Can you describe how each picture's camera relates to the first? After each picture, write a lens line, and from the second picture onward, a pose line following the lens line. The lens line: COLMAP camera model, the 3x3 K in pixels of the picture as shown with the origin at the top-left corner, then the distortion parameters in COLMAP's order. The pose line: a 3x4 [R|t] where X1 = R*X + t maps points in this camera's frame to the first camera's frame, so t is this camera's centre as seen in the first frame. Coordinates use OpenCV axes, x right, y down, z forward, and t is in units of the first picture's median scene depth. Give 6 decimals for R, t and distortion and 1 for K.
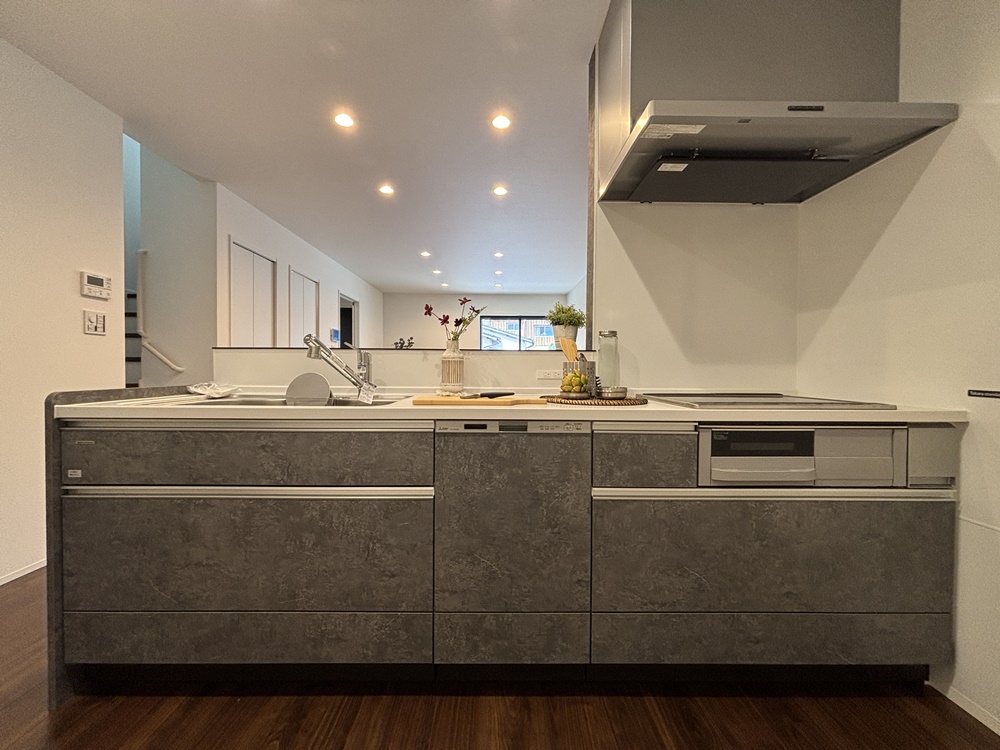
lens RADIAL K [[401.3, 0, 499.9], [0, 401.3, 373.7], [0, 0, 1]] dist [-0.006018, 0.000829]
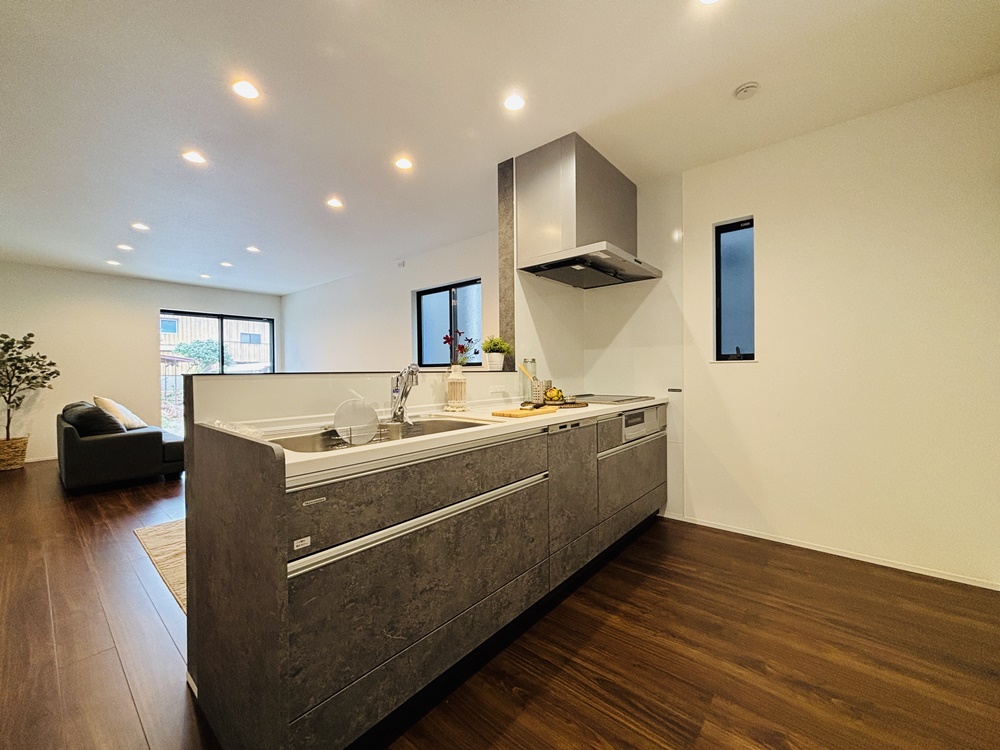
lens RADIAL K [[401.3, 0, 500.4], [0, 401.3, 373.2], [0, 0, 1]] dist [-0.006018, 0.000829]
pose [[0.654338, -0.015844, 0.756036, -1.389332], [0.022110, 0.999754, 0.001815, -0.084604], [-0.755879, 0.015528, 0.654527, 0.160669]]
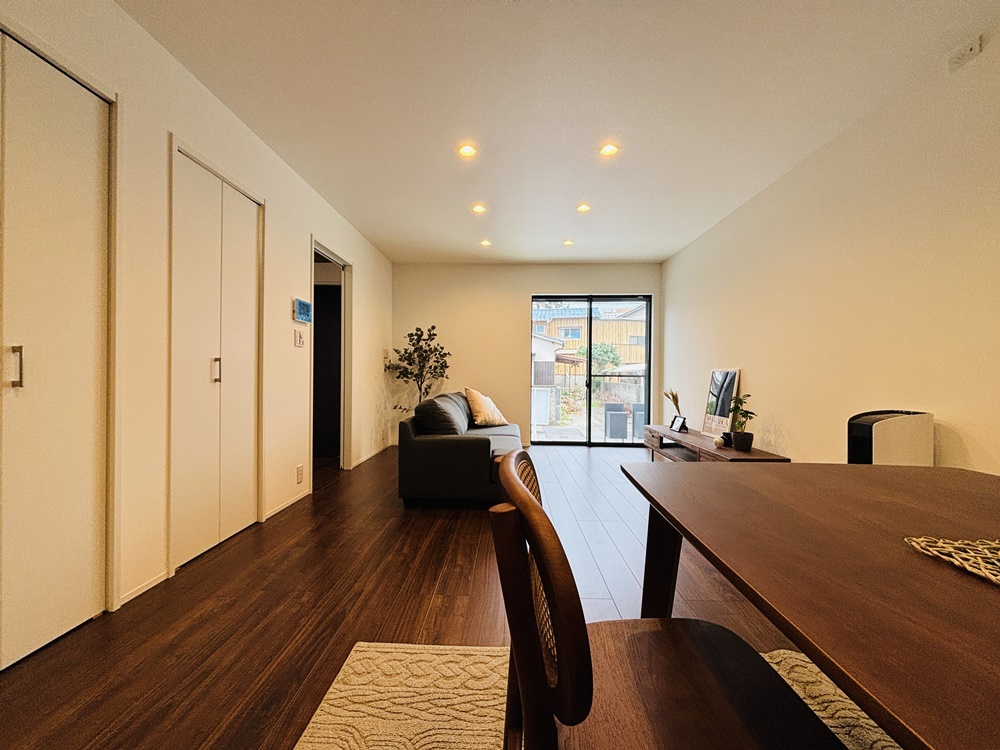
lens RADIAL K [[401.3, 0, 492.7], [0, 401.3, 375.8], [0, 0, 1]] dist [-0.006018, 0.000829]
pose [[0.998571, 0.002625, -0.053373, -0.549706], [-0.003080, 0.999960, -0.008434, -0.010538], [0.053349, 0.008586, 0.998539, 2.163030]]
